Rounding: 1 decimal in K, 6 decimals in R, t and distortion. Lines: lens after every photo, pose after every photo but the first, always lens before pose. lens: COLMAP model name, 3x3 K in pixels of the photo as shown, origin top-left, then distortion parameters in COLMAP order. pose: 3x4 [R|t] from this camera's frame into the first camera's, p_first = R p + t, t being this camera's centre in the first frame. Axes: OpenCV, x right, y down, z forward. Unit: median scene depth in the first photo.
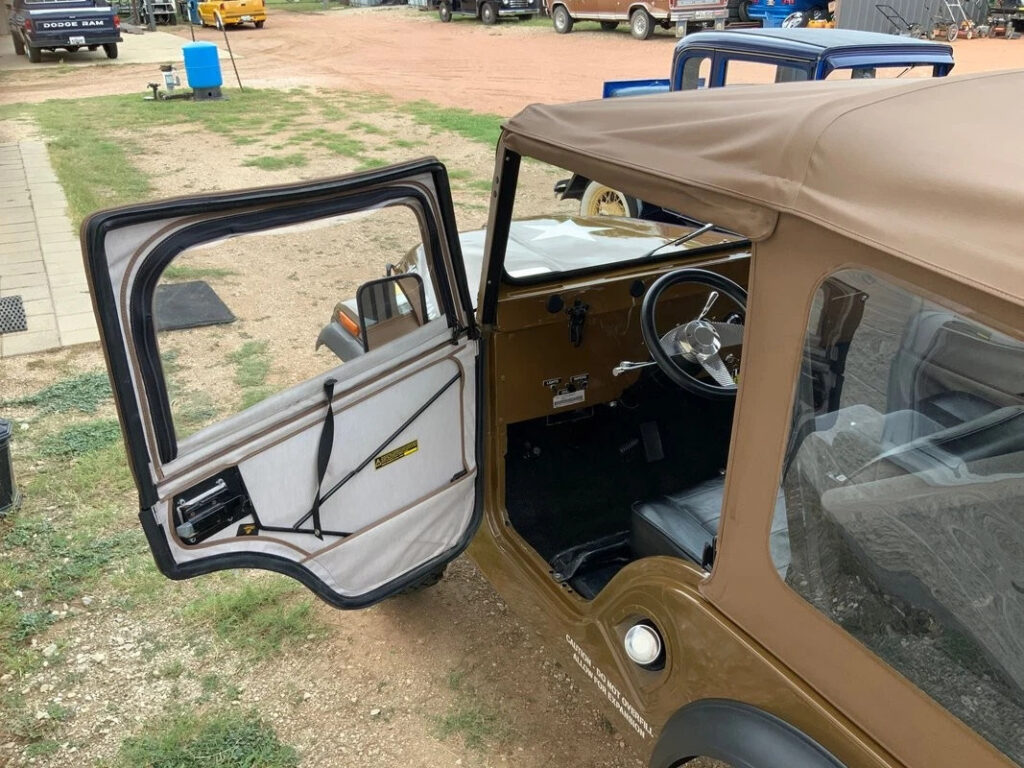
lens RADIAL K [[855.7, 0, 512.0], [0, 855.7, 384.0], [0, 0, 1]] dist [0.075417, -0.147527]
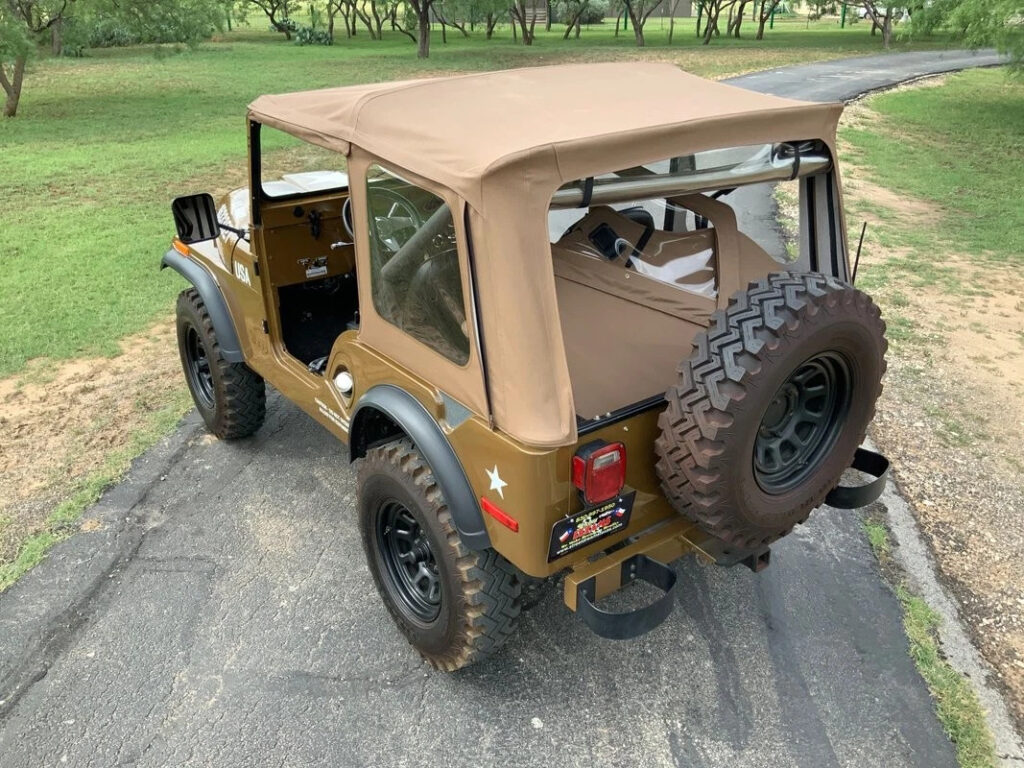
lens RADIAL K [[855.7, 0, 512.0], [0, 855.7, 384.0], [0, 0, 1]] dist [0.075417, -0.147527]
pose [[0.988351, -0.062782, 0.138637, 0.204275], [0.060702, 0.997972, 0.019185, 0.234679], [-0.139560, -0.010546, 0.990157, -0.739668]]
